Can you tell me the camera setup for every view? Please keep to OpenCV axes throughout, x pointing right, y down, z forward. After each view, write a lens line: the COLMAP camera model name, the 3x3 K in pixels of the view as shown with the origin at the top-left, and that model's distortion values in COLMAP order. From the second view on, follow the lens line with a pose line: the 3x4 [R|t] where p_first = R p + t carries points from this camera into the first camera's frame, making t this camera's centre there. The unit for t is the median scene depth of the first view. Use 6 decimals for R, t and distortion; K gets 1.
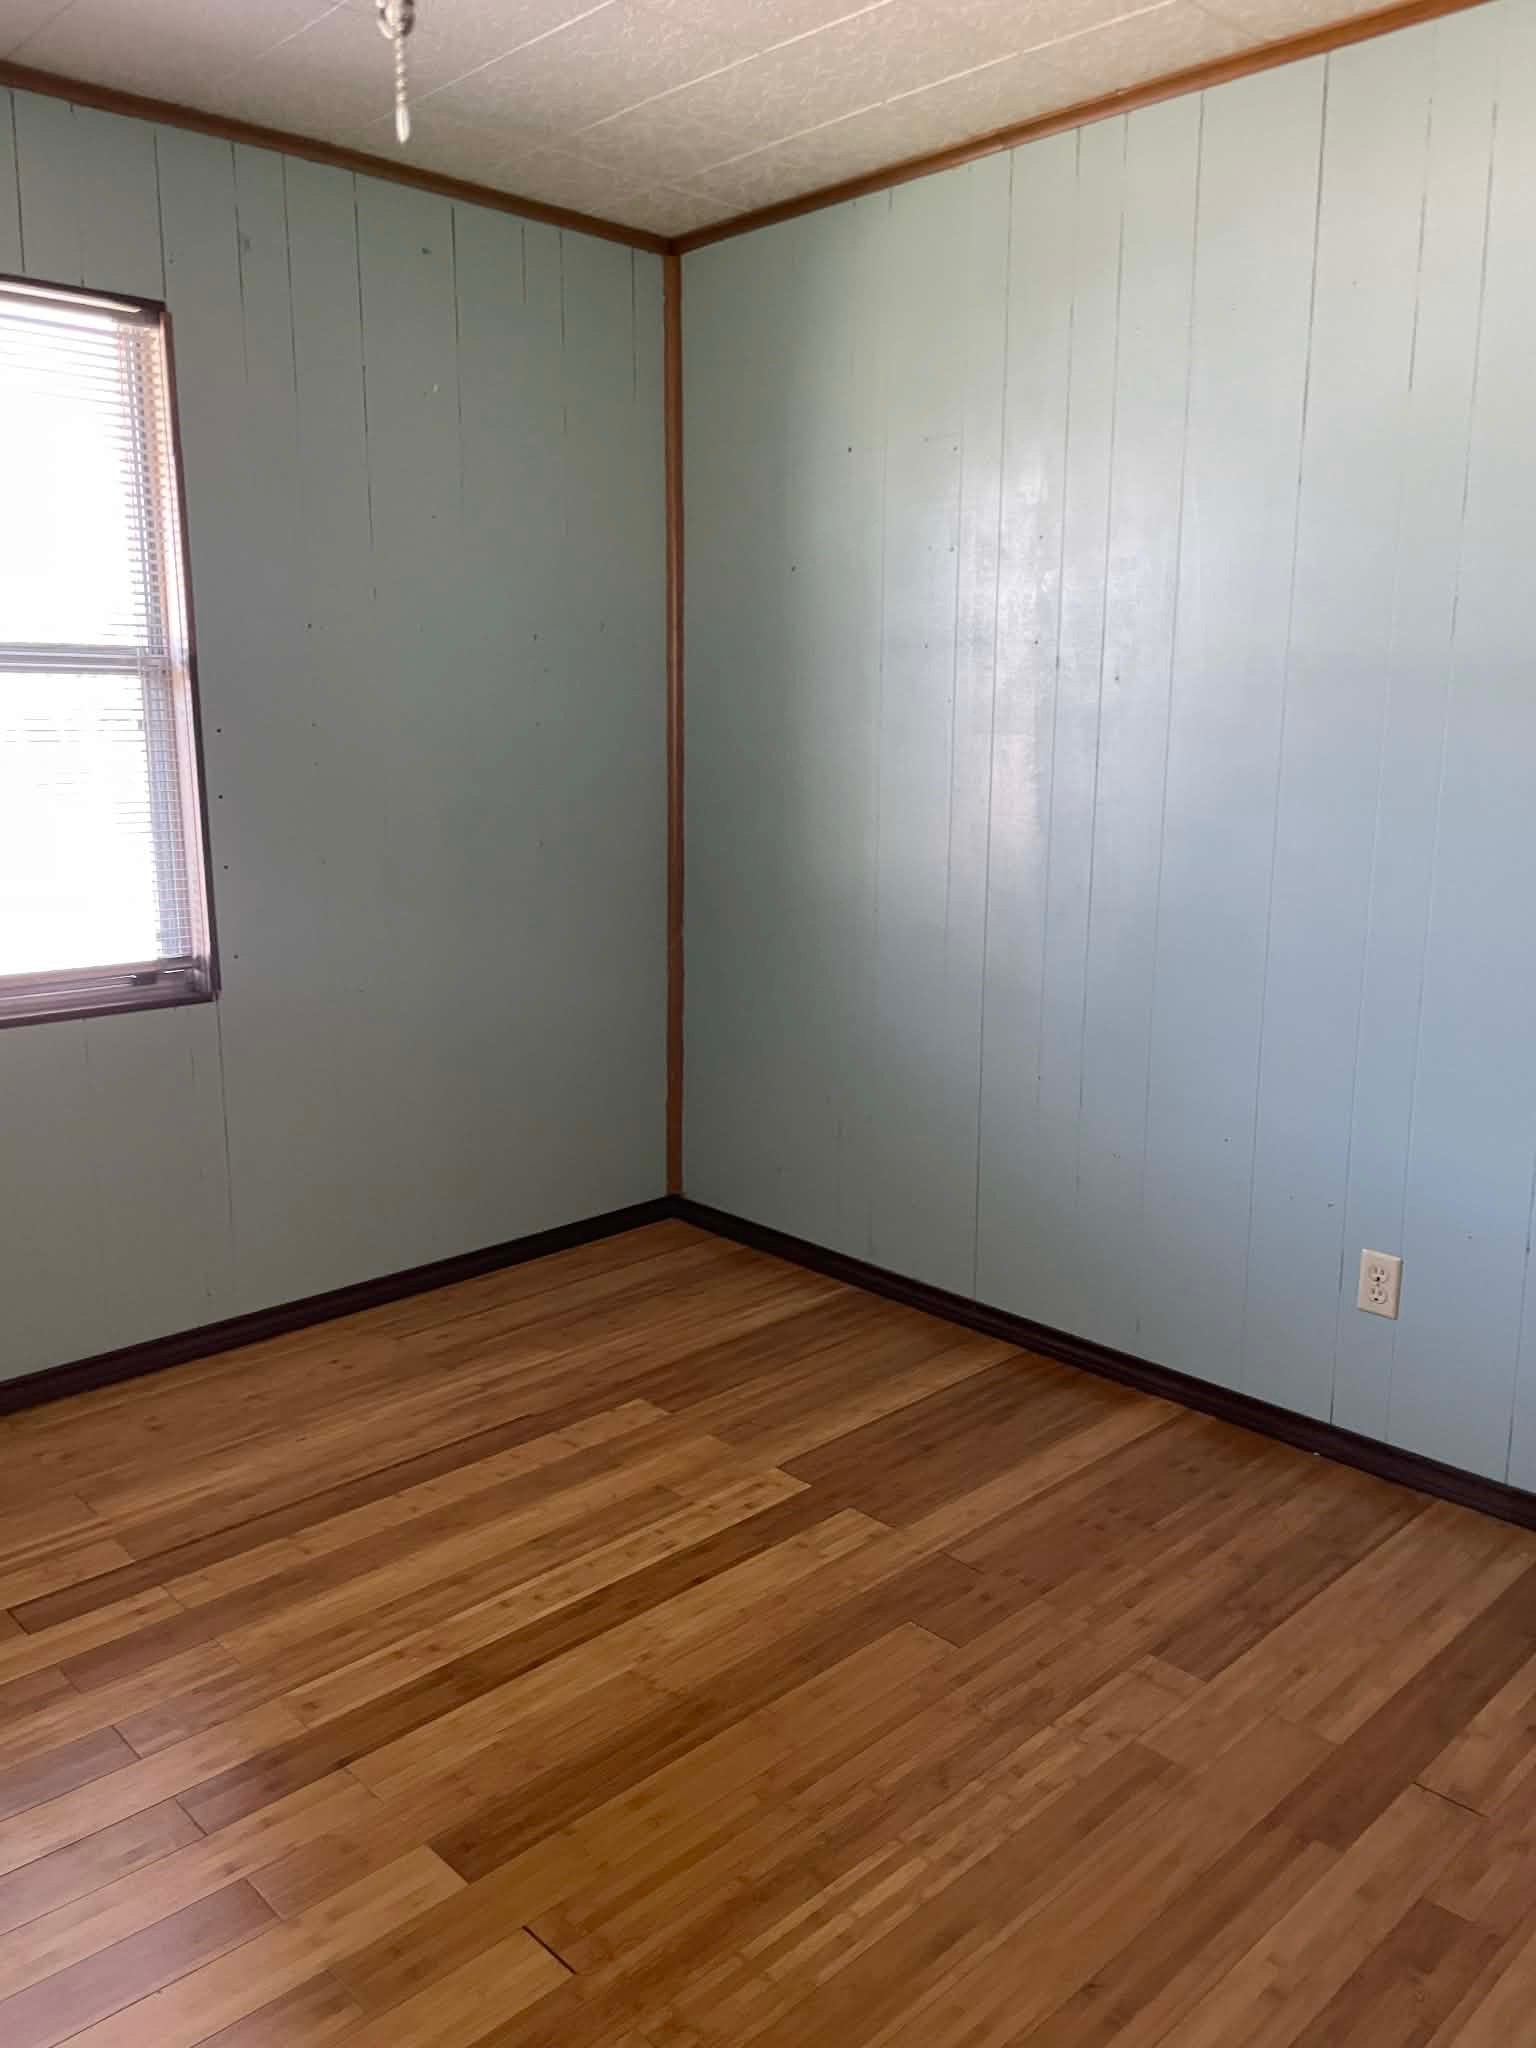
lens RADIAL K [[1567.5, 0, 762.1], [0, 1567.5, 1025.0], [0, 0, 1]] dist [0.076172, -0.124014]
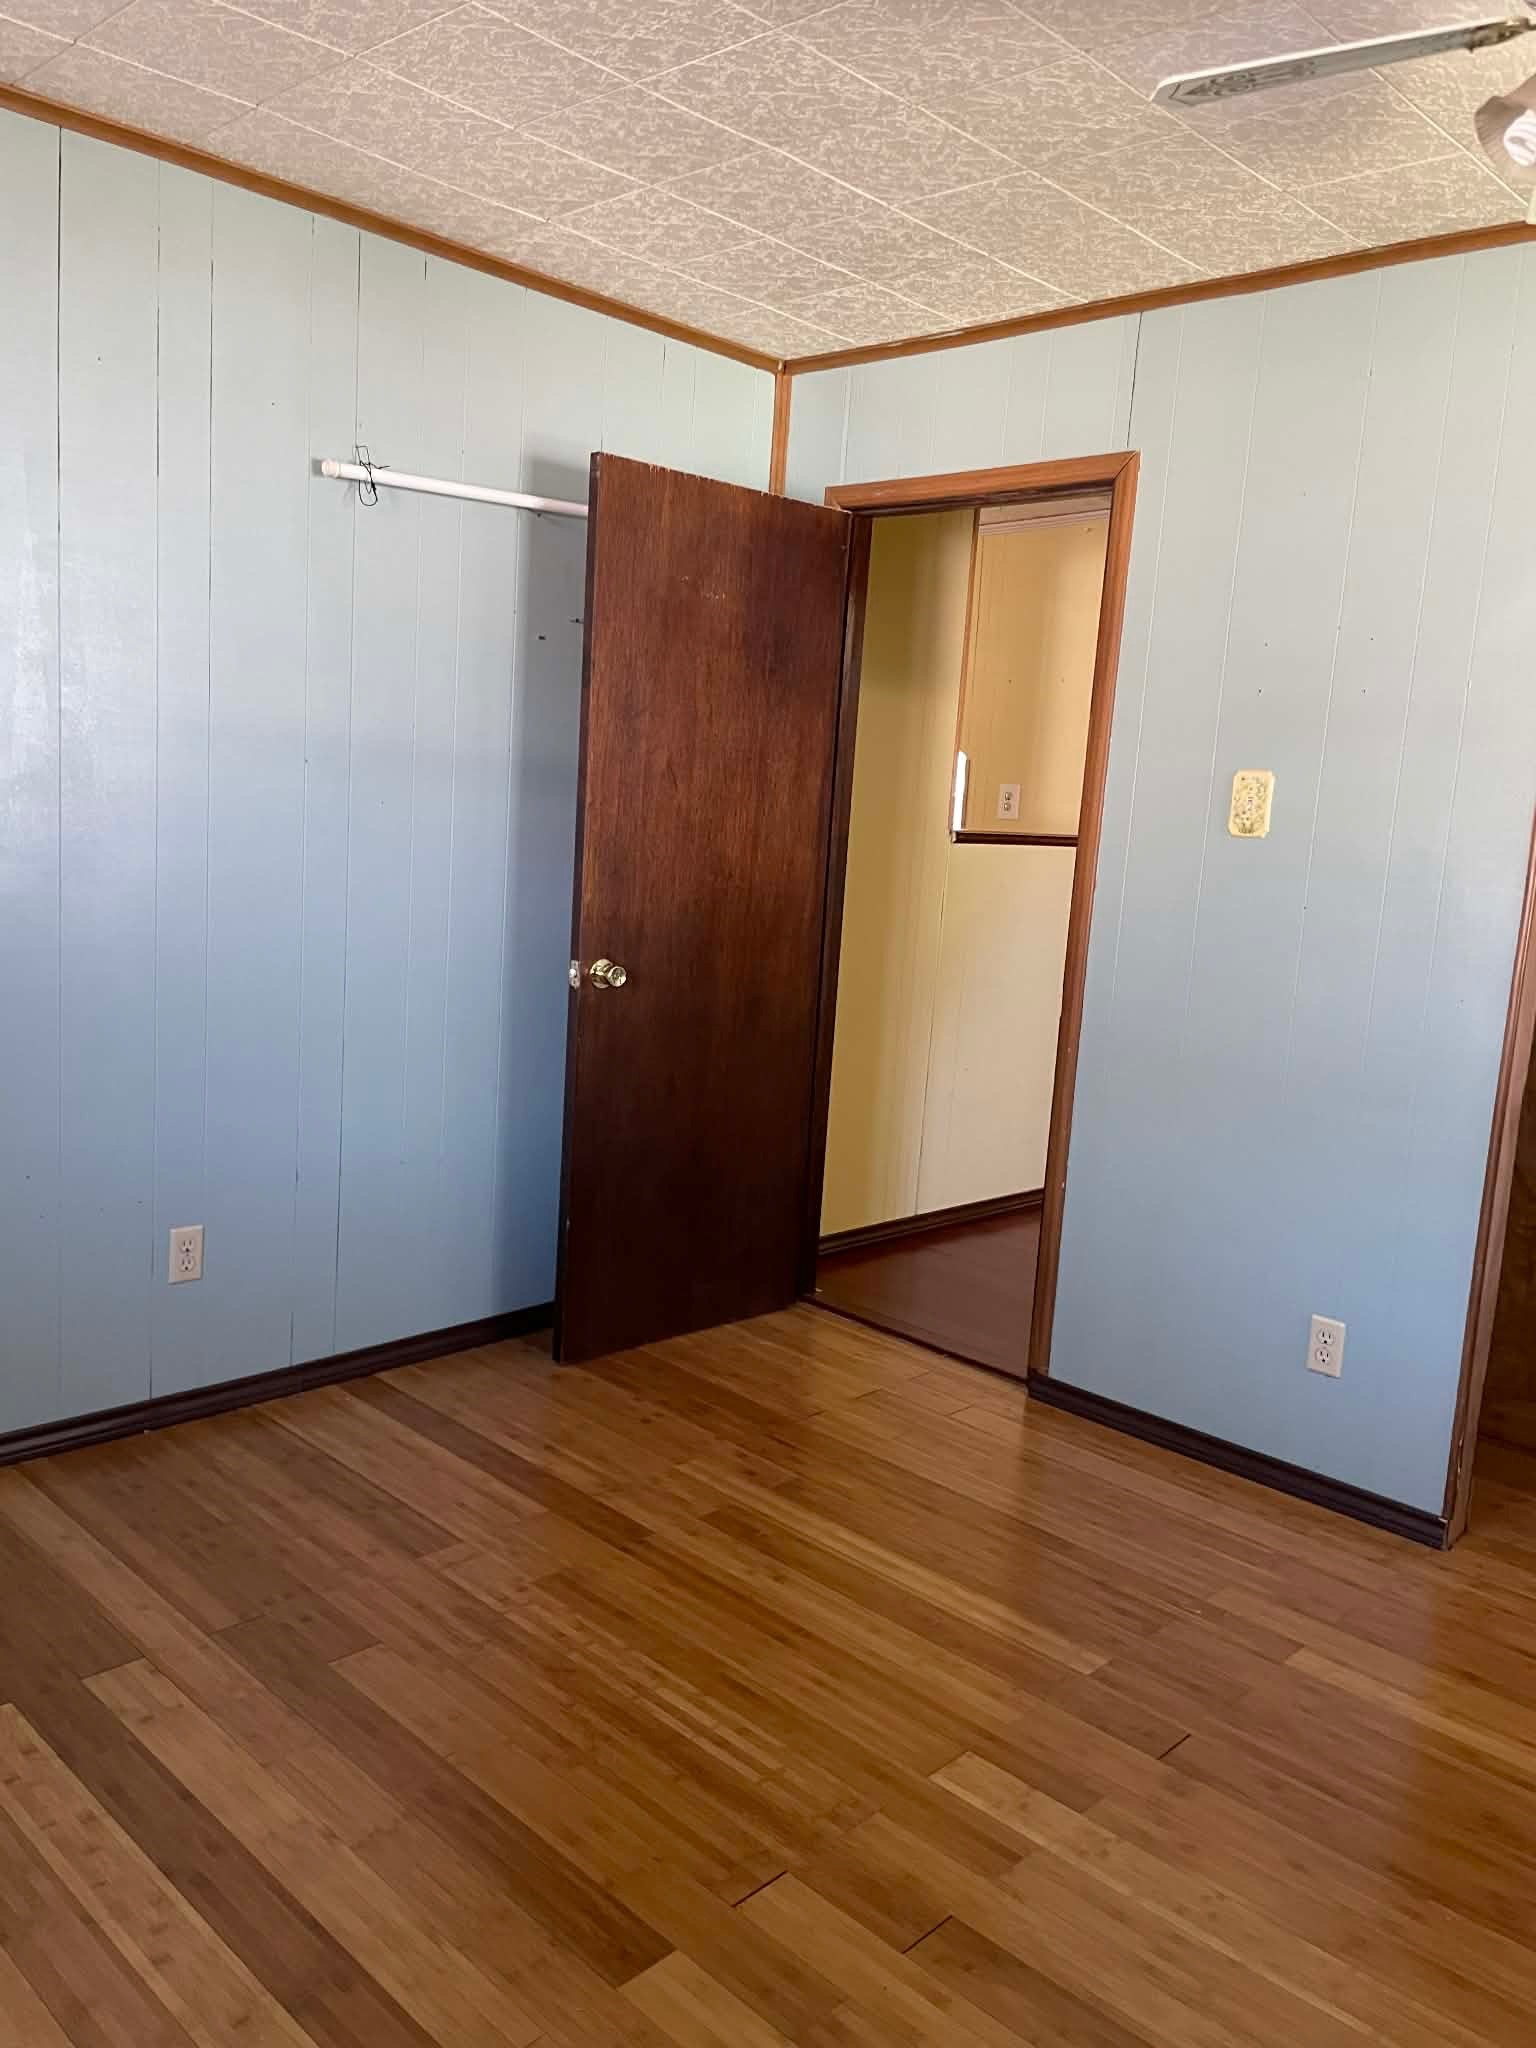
lens RADIAL K [[1567.5, 0, 762.1], [0, 1567.5, 1025.0], [0, 0, 1]] dist [0.076172, -0.124014]
pose [[-0.042616, -0.150307, 0.987720, -0.898469], [0.123811, 0.980204, 0.154505, -0.151633], [-0.991390, 0.128875, -0.023163, 0.732033]]
